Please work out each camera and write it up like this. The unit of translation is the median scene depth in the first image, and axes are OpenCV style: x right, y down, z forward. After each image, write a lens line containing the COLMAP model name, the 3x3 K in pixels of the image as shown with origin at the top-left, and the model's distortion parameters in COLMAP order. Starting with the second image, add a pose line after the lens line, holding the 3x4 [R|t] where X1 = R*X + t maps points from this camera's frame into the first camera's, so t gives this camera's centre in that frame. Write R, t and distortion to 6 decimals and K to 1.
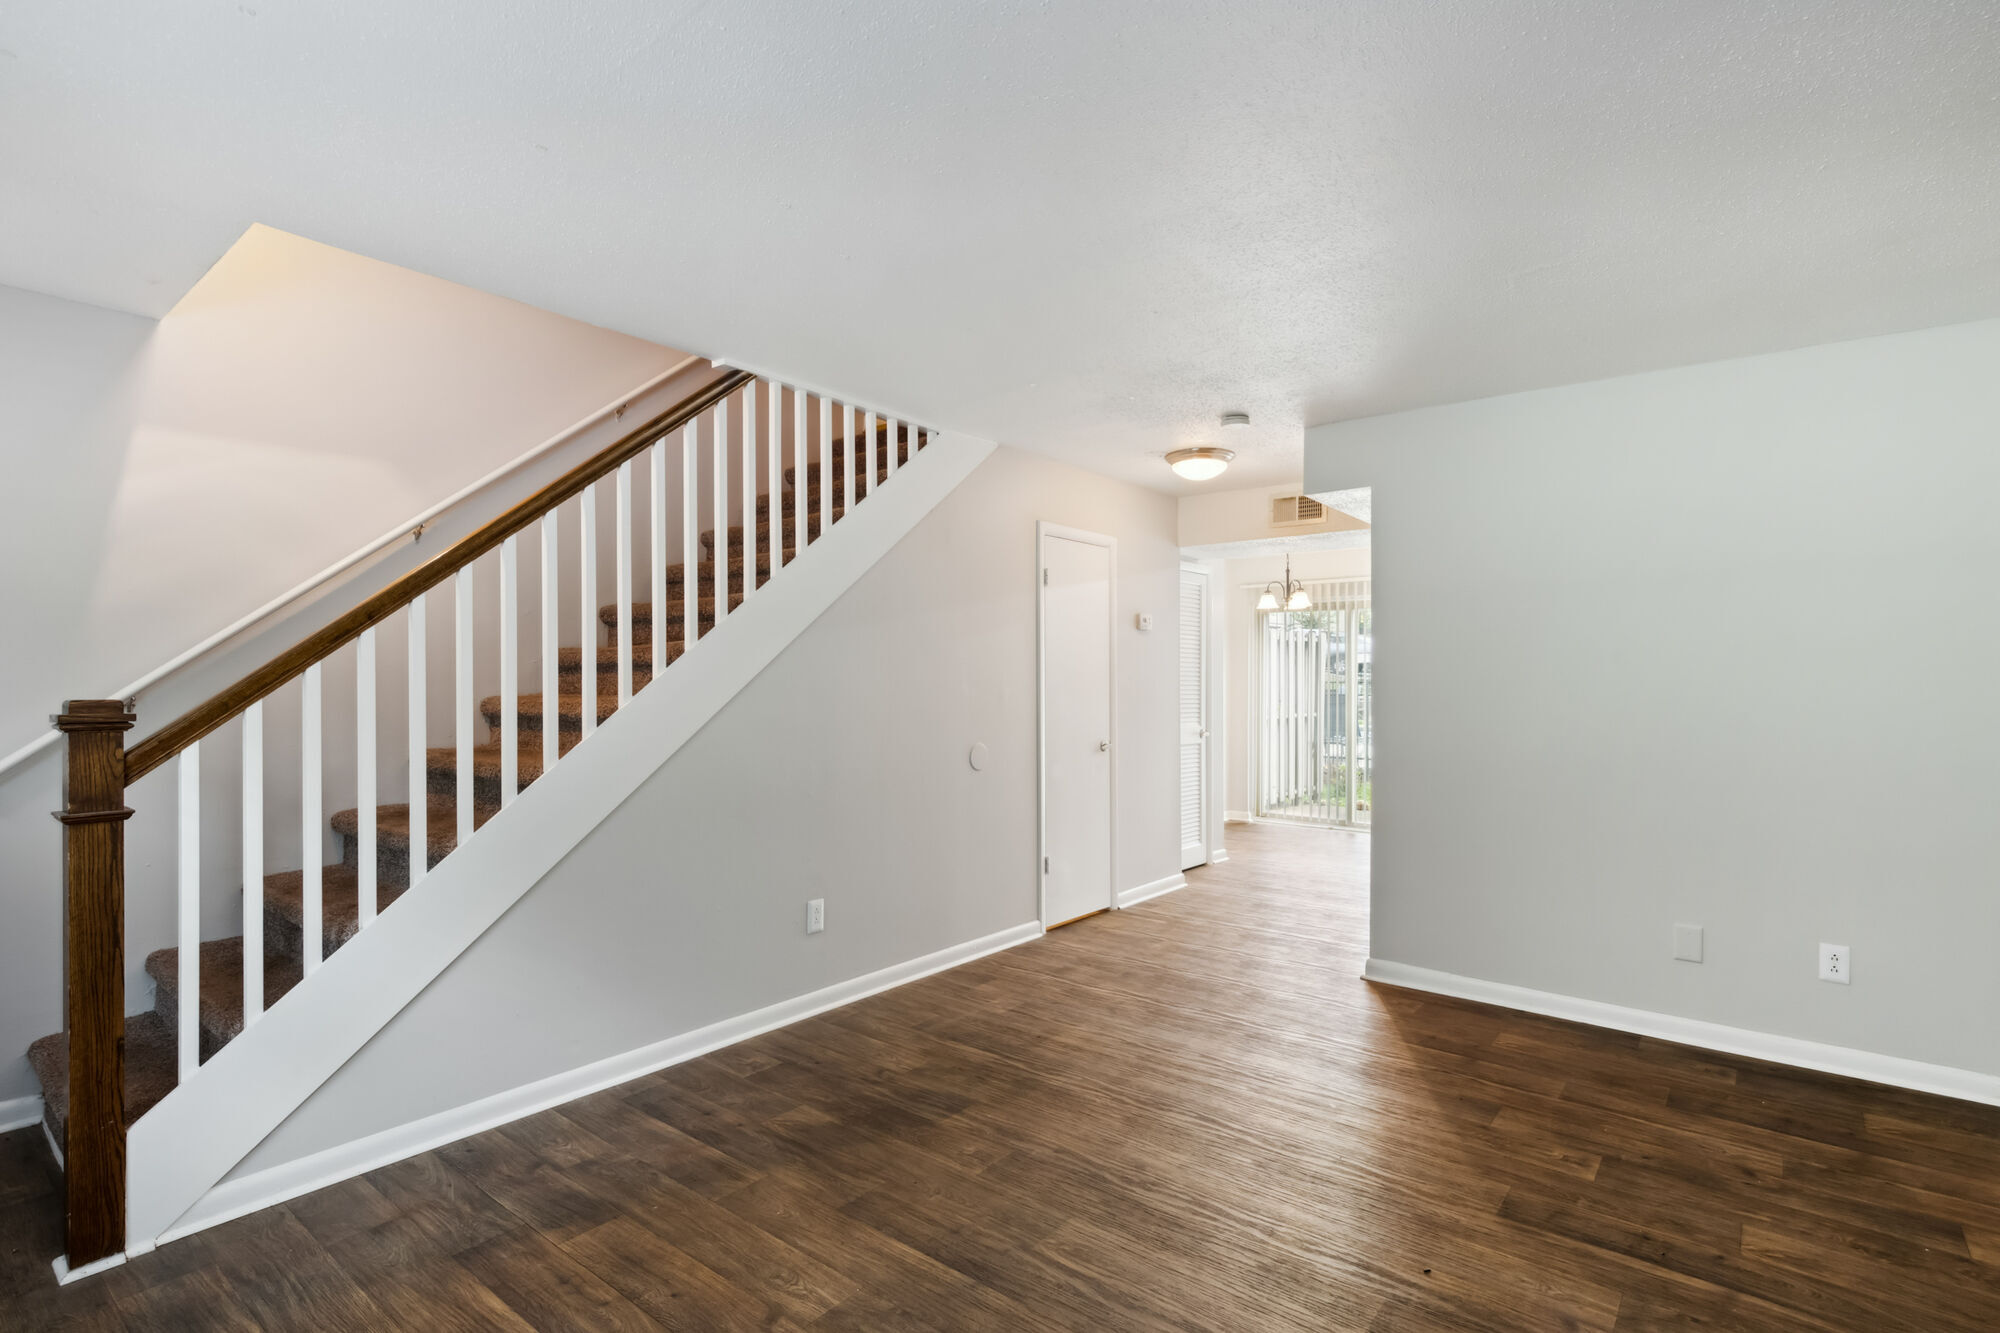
lens RADIAL K [[942.5, 0, 1027.0], [0, 942.5, 700.7], [0, 0, 1]] dist [0.012320, -0.000904]
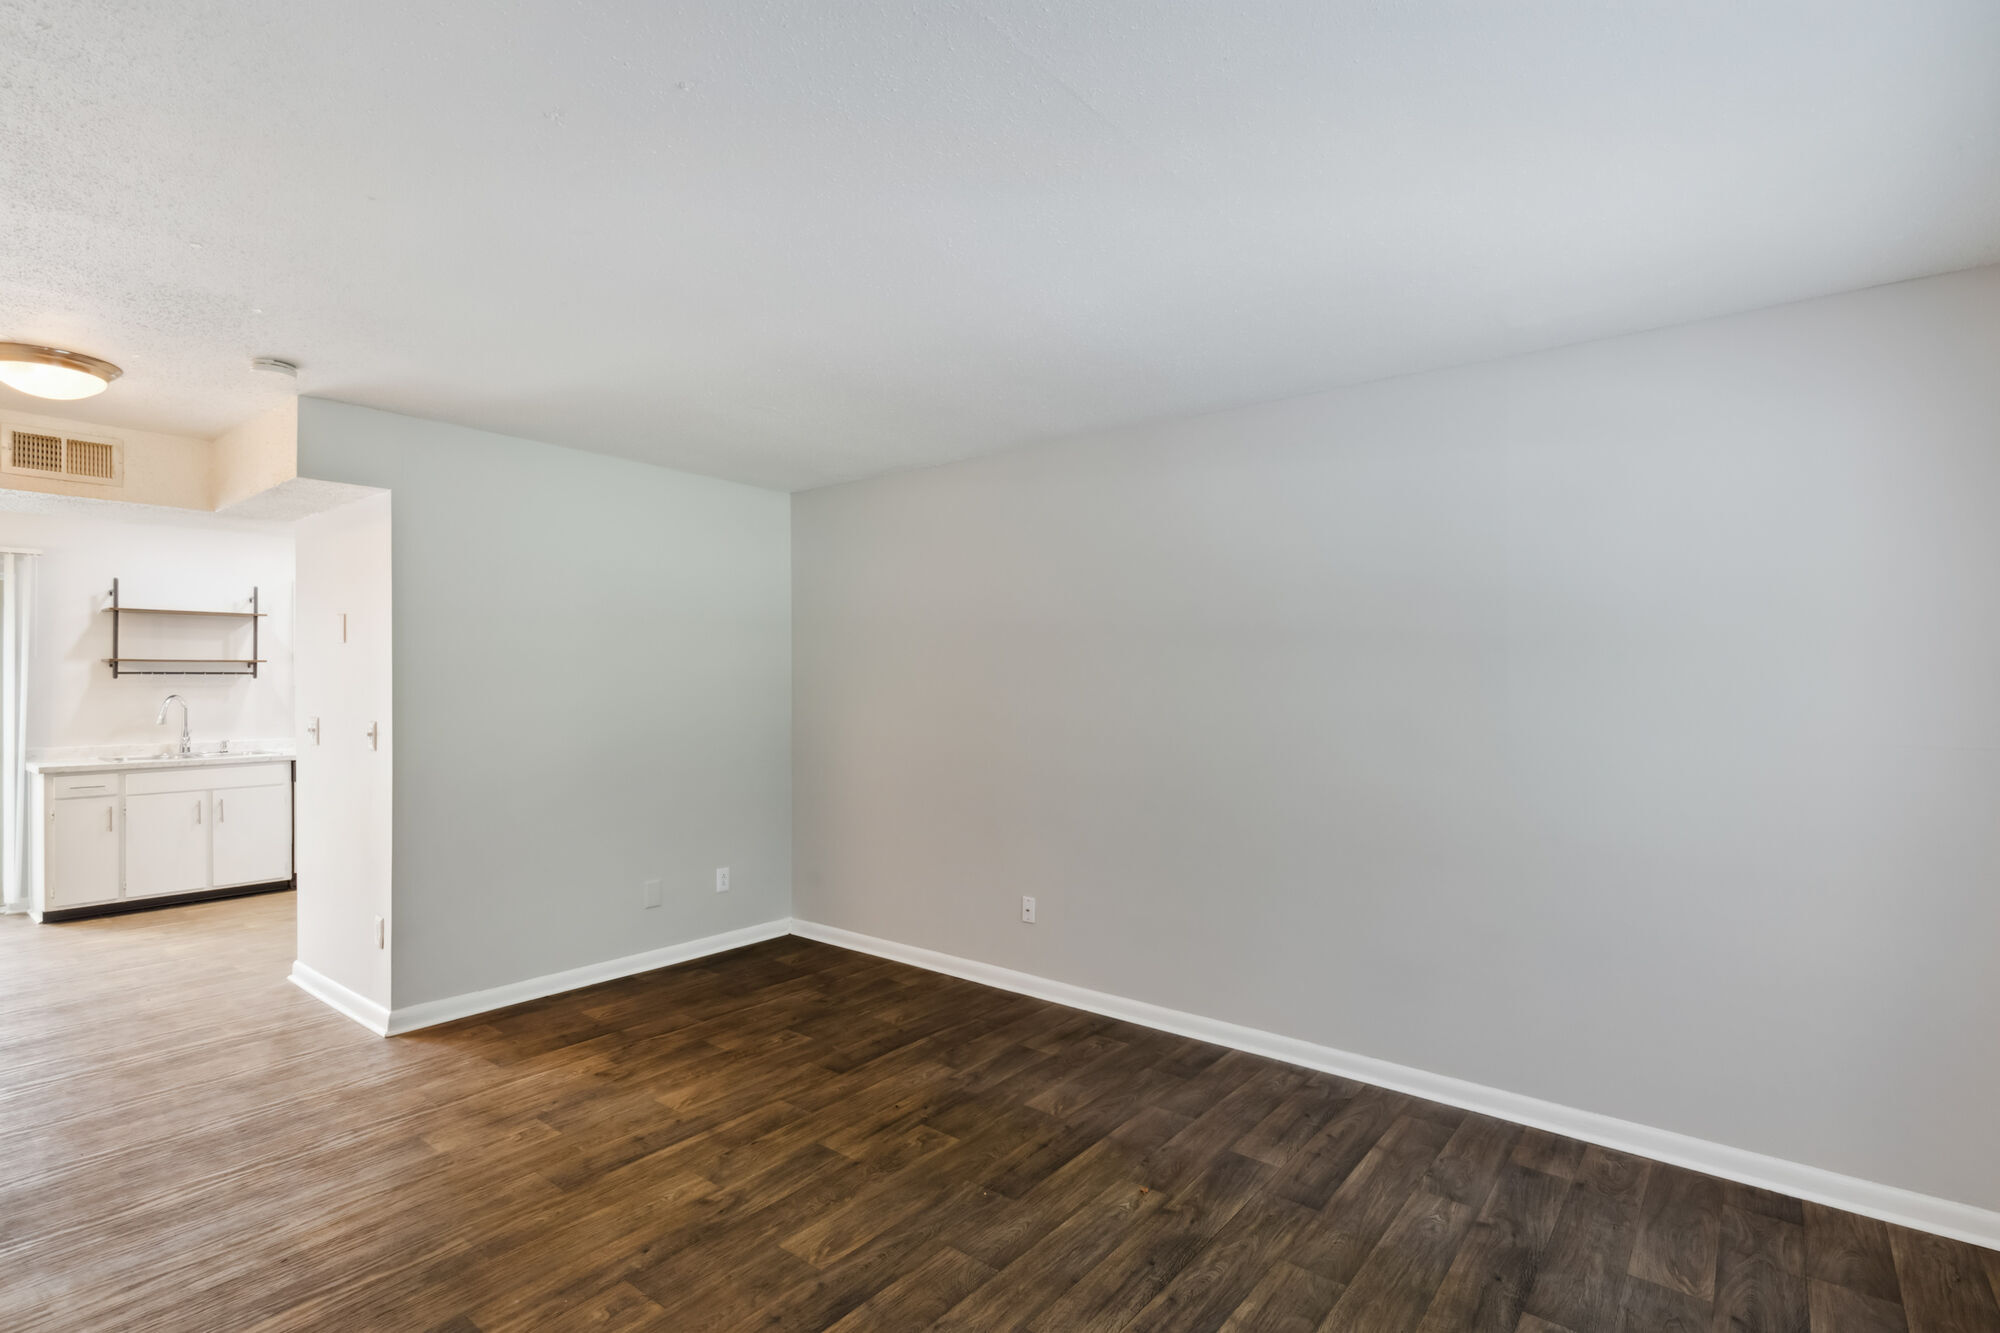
lens RADIAL K [[942.5, 0, 1006.2], [0, 942.5, 650.7], [0, 0, 1]] dist [0.012320, -0.000904]
pose [[0.019349, 0.028773, 0.999399, -0.741644], [0.017433, 0.999424, -0.029111, -0.046768], [-0.999661, 0.017986, 0.018836, 0.539771]]
